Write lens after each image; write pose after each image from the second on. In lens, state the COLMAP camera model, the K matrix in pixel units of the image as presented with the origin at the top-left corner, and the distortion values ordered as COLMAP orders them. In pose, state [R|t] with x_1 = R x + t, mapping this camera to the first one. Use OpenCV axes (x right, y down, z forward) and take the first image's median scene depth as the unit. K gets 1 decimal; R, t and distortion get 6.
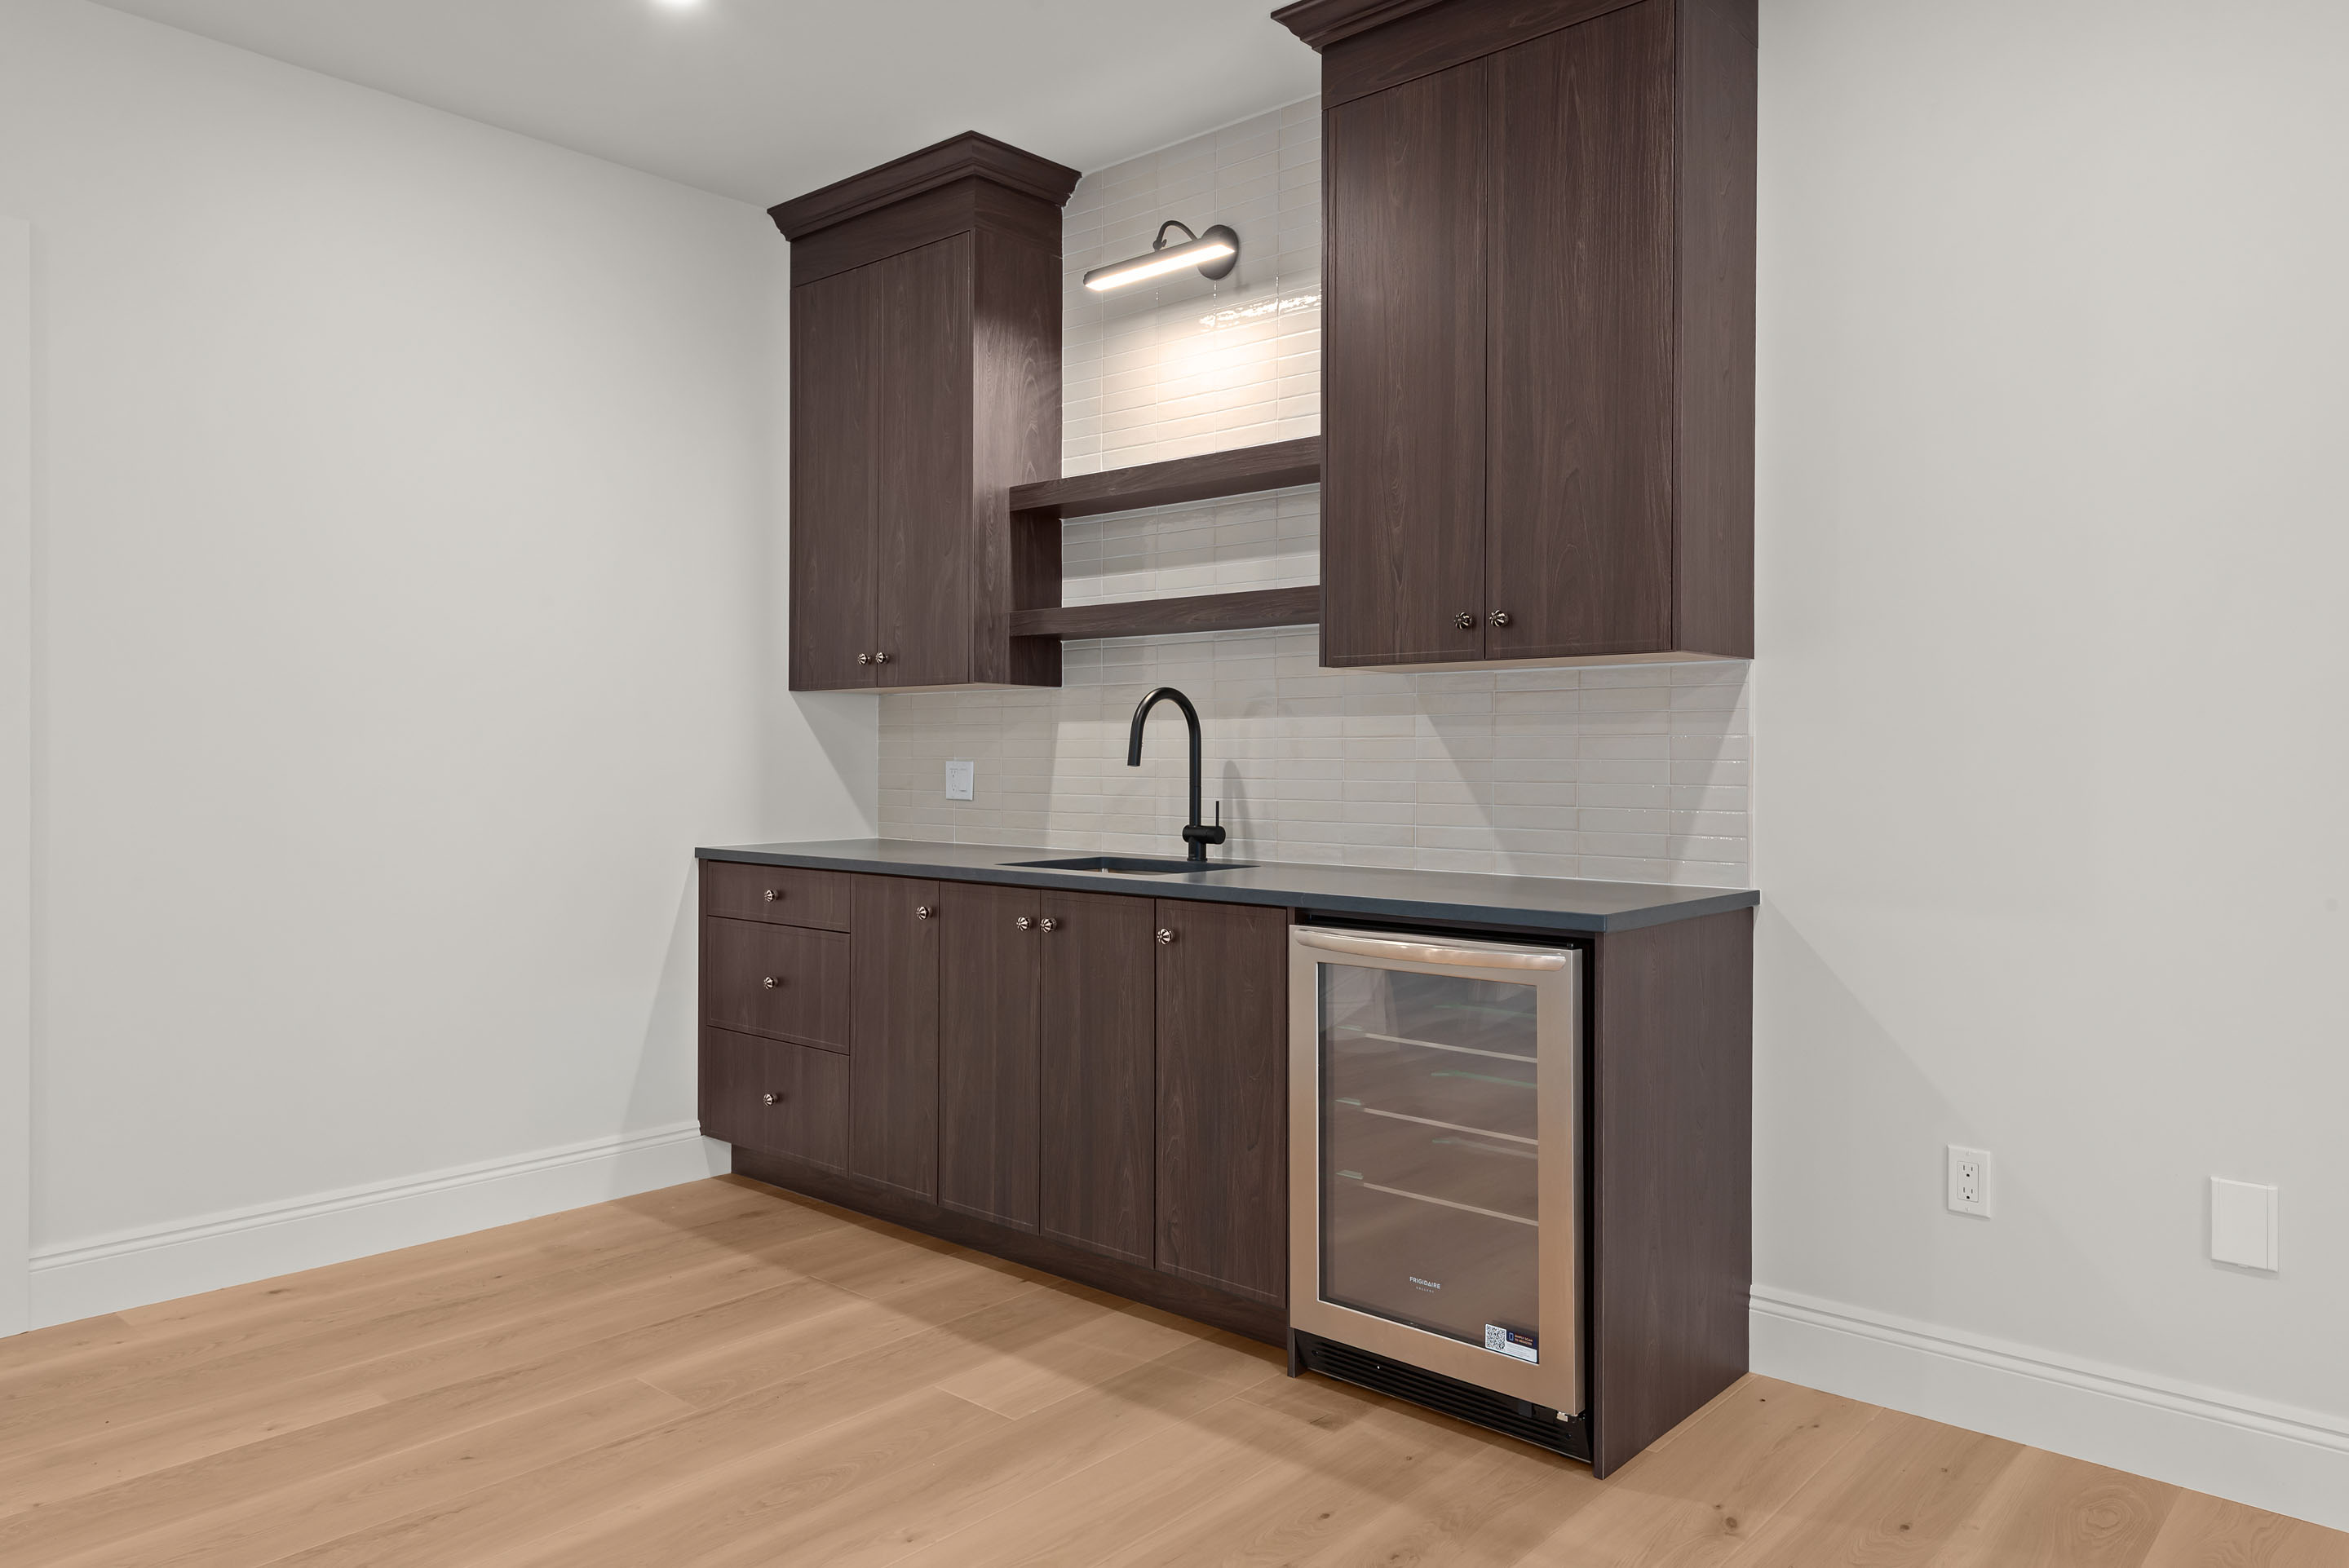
lens RADIAL K [[1586.5, 0, 1181.2], [0, 1586.5, 746.1], [0, 0, 1]] dist [0.020501, -0.002380]
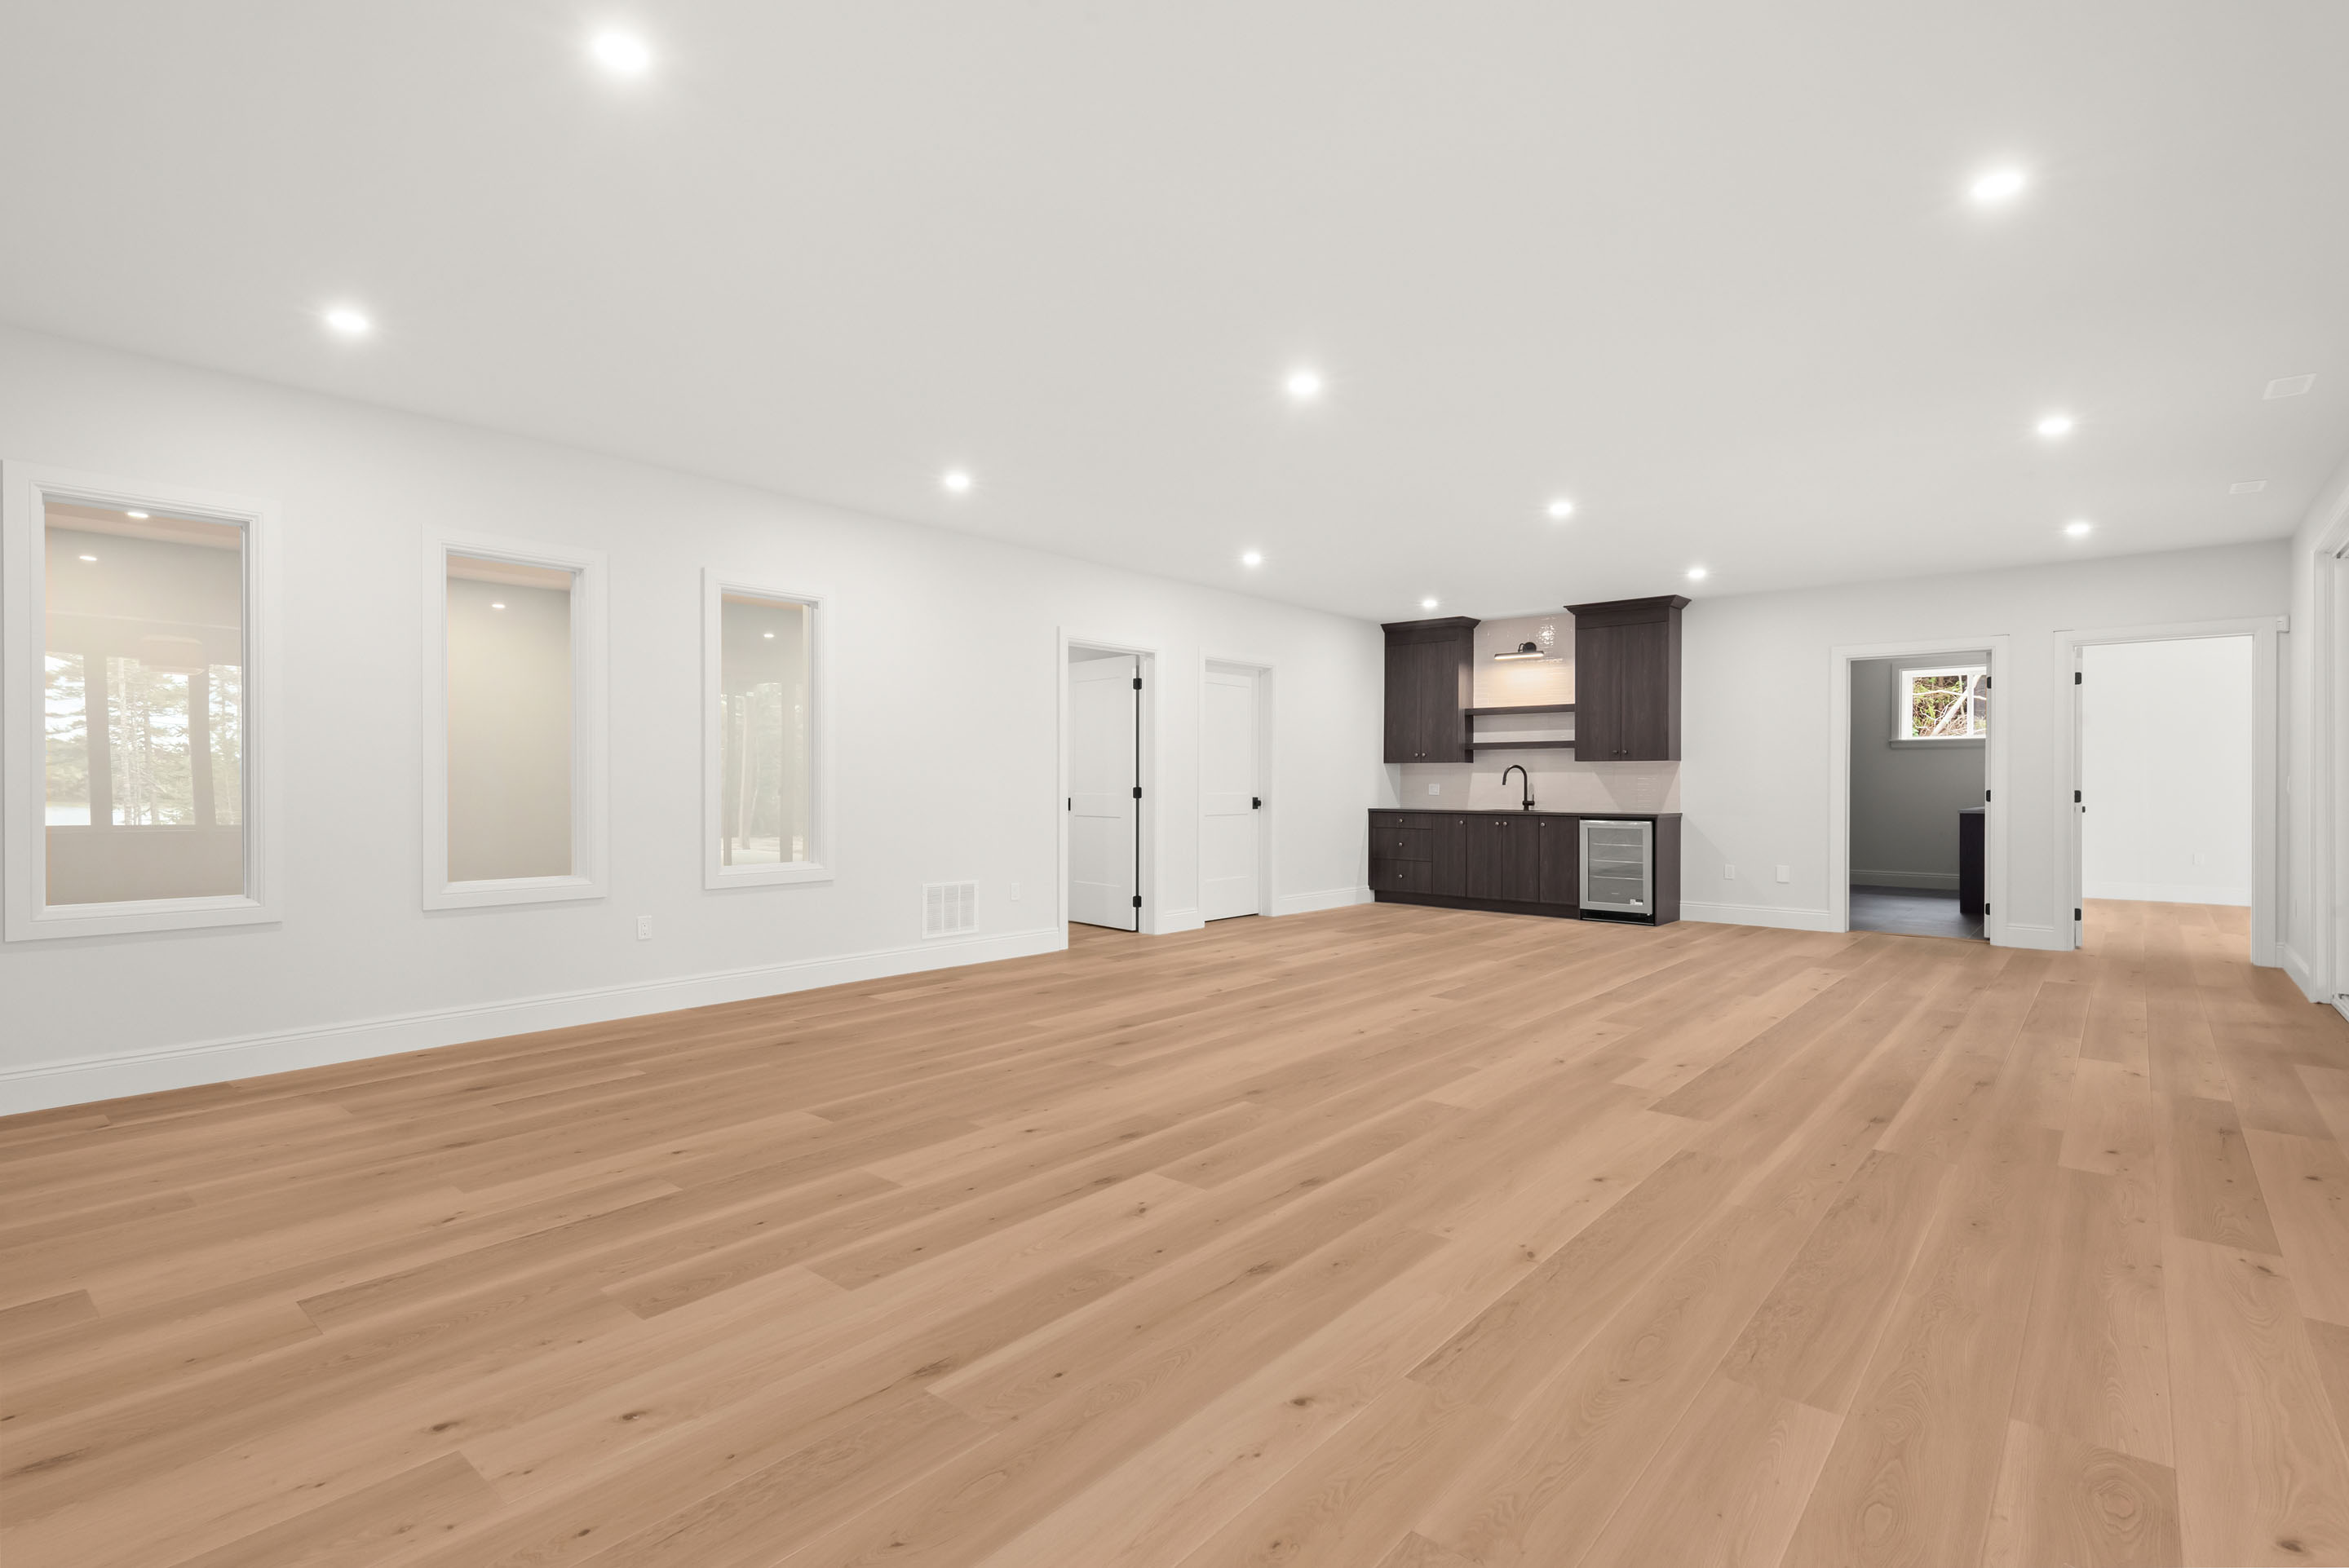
lens RADIAL K [[1114.3, 0, 1175.9], [0, 1114.3, 771.2], [0, 0, 1]] dist [0.024822, 0.000236]
pose [[0.999938, 0.001239, 0.011023, -0.908293], [-0.001186, 0.999988, -0.004798, -0.007574], [-0.011029, 0.004785, 0.999928, -1.768975]]
